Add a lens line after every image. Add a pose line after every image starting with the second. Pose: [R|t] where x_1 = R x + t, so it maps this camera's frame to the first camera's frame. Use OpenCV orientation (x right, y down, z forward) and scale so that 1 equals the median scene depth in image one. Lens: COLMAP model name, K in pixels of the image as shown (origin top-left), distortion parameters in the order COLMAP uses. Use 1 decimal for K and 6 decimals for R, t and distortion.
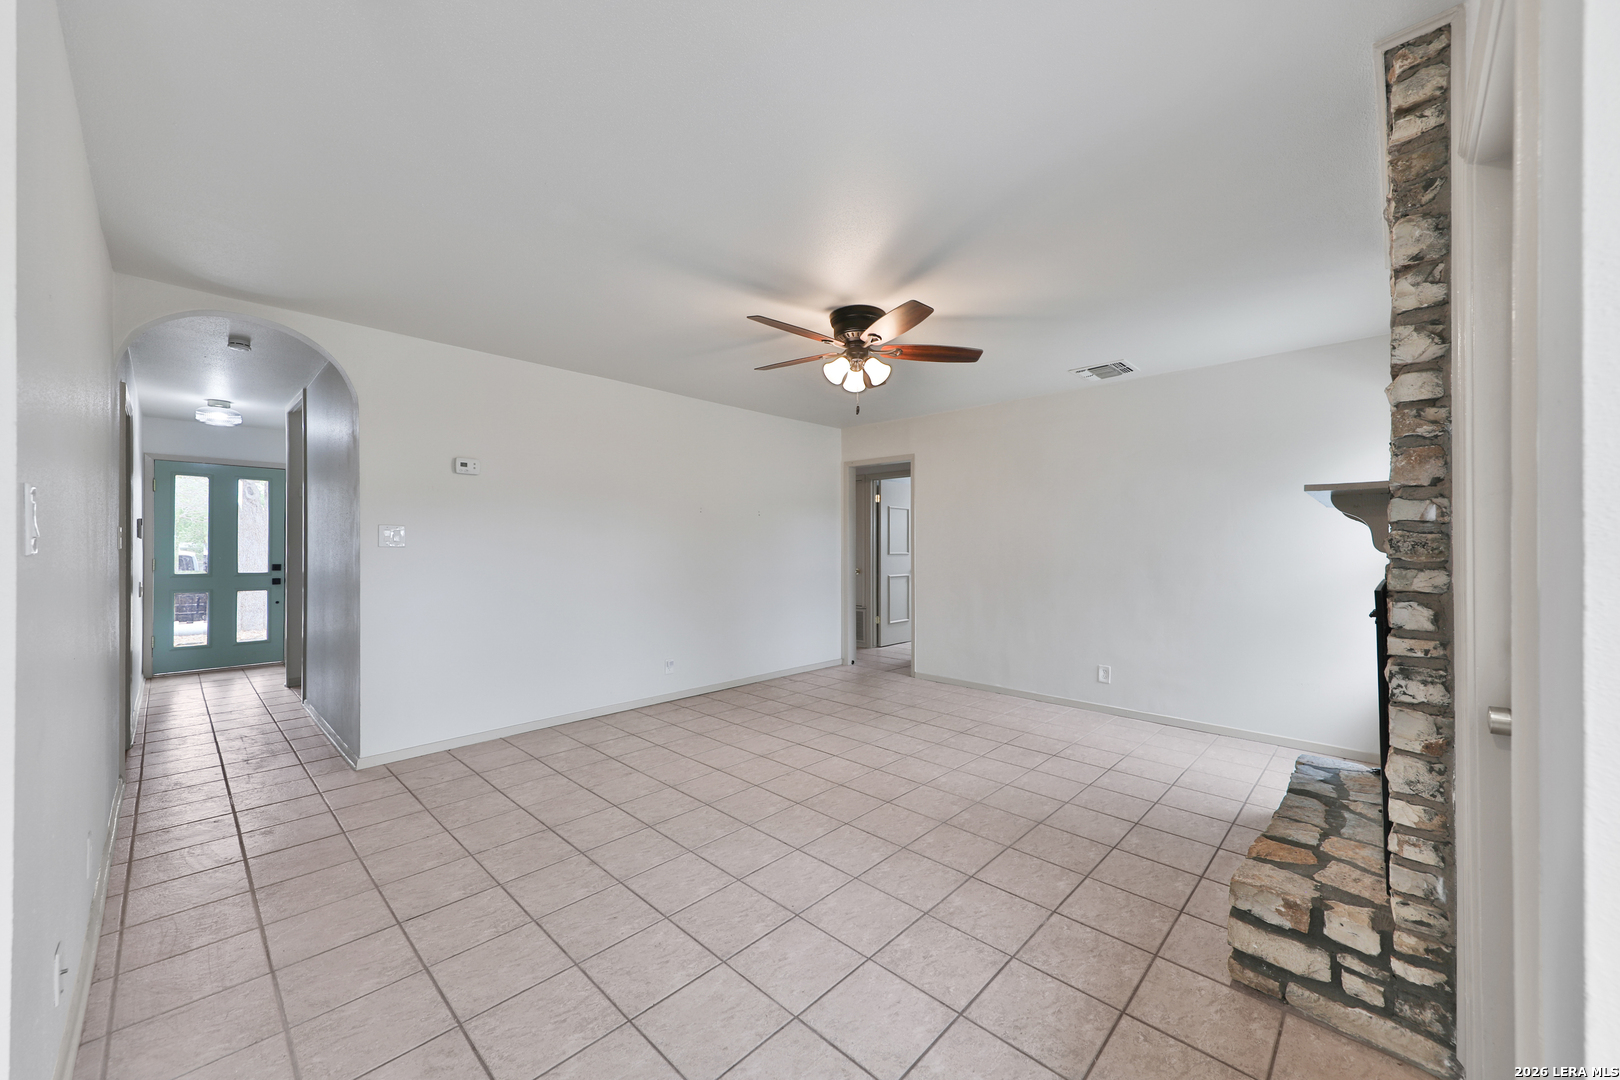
lens RADIAL K [[606.5, 0, 811.2], [0, 606.5, 546.1], [0, 0, 1]] dist [0.016287, -0.000122]
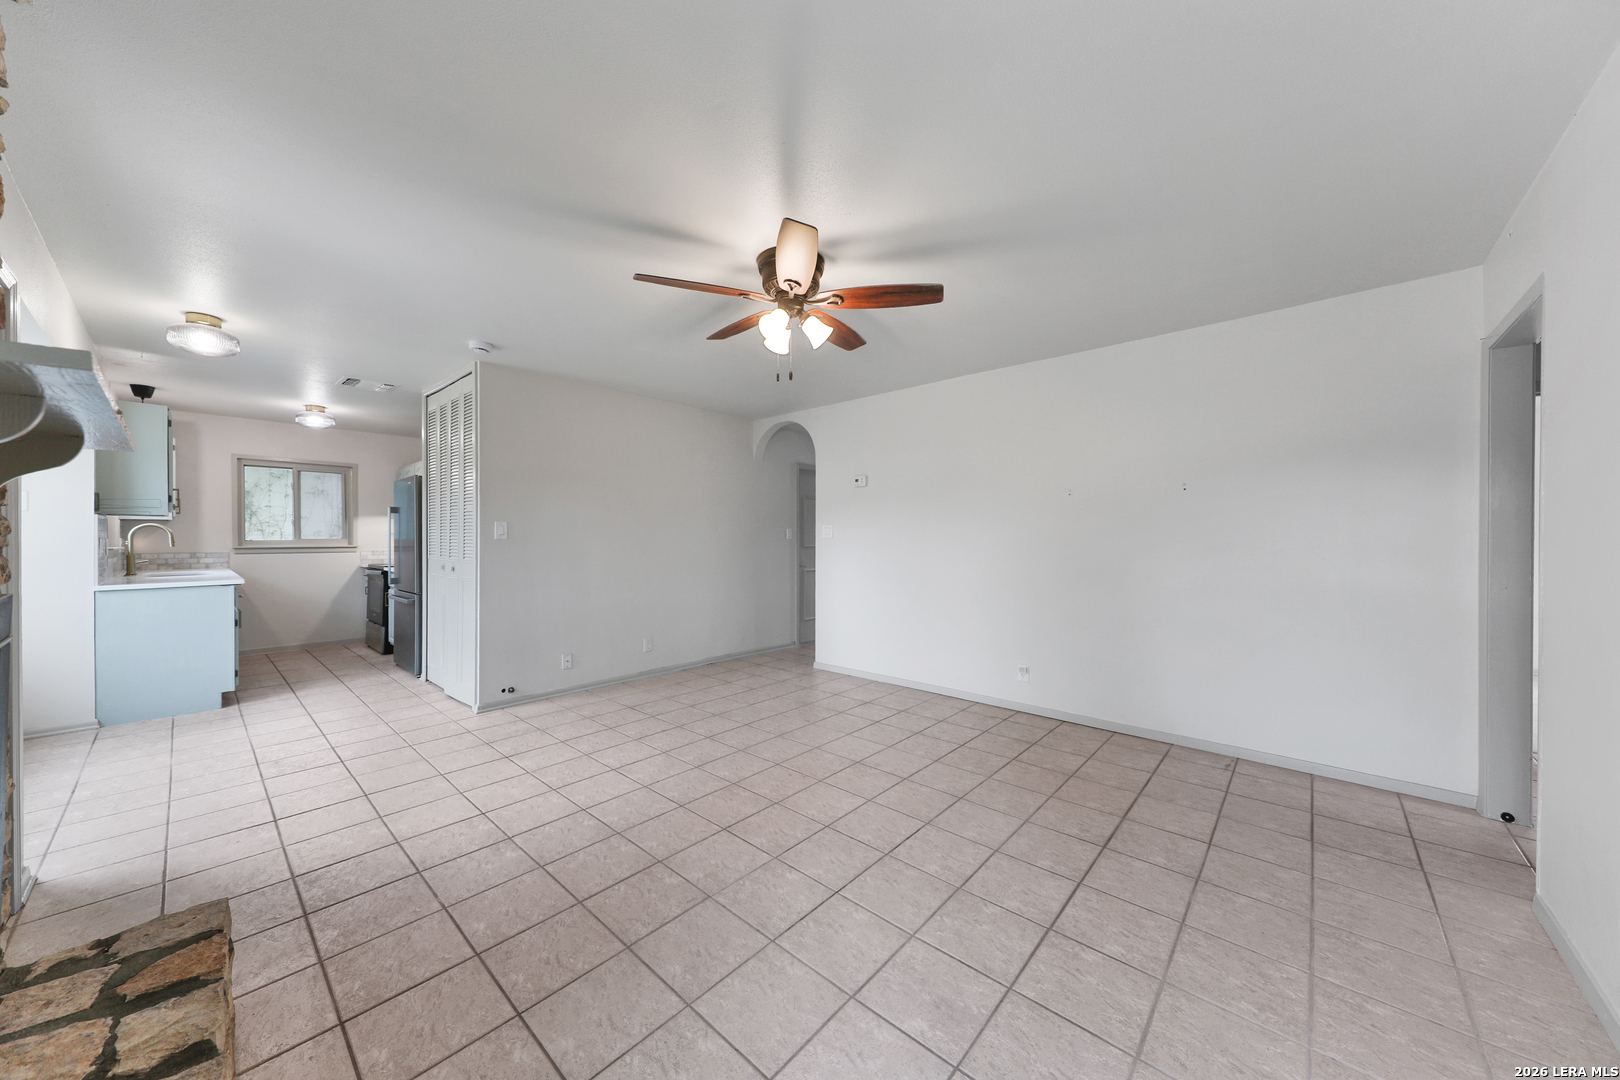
lens RADIAL K [[558.7, 0, 830.1], [0, 558.7, 539.5], [0, 0, 1]] dist [0.010468, -0.002022]
pose [[0.045529, 0.005636, -0.998947, 1.202782], [-0.002237, 0.999982, 0.005539, -0.002398], [0.998961, 0.001983, 0.045541, 1.428390]]
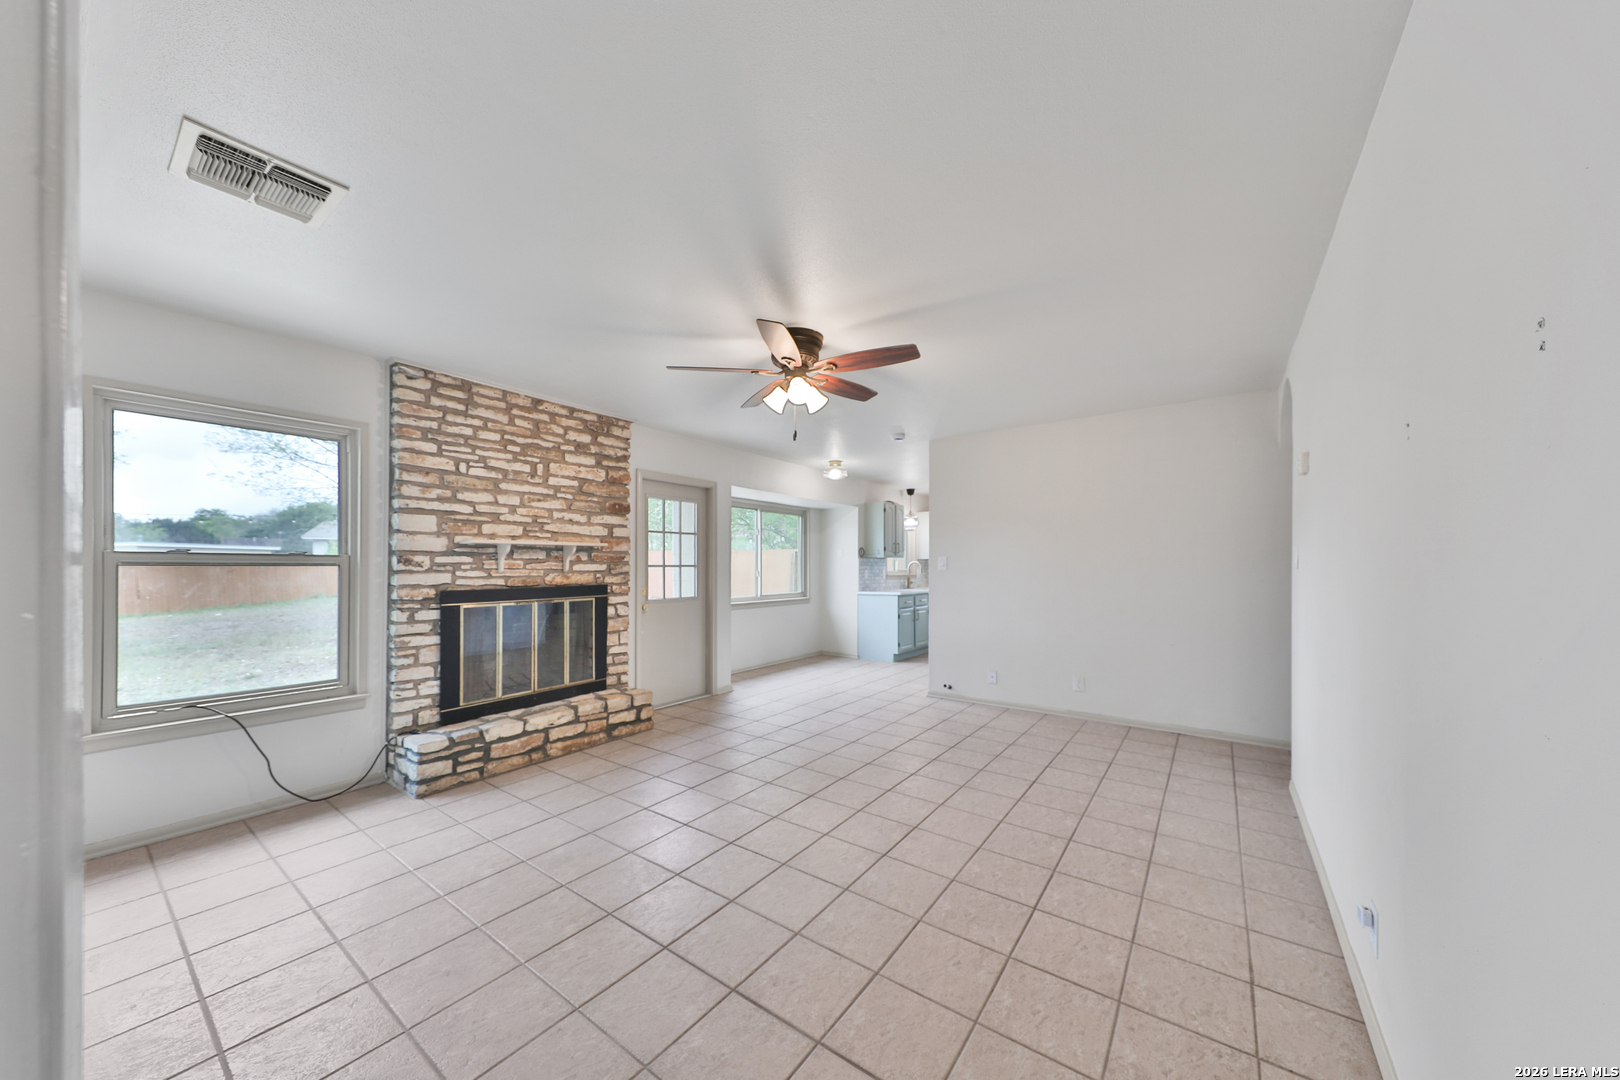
lens RADIAL K [[551.2, 0, 793.3], [0, 551.2, 537.2], [0, 0, 1]] dist [0.023687, -0.008816]
pose [[-0.994572, -0.002279, -0.104021, 0.243342], [0.003454, 0.998486, -0.054895, 0.001230], [0.103989, -0.054956, -0.993059, 2.704540]]
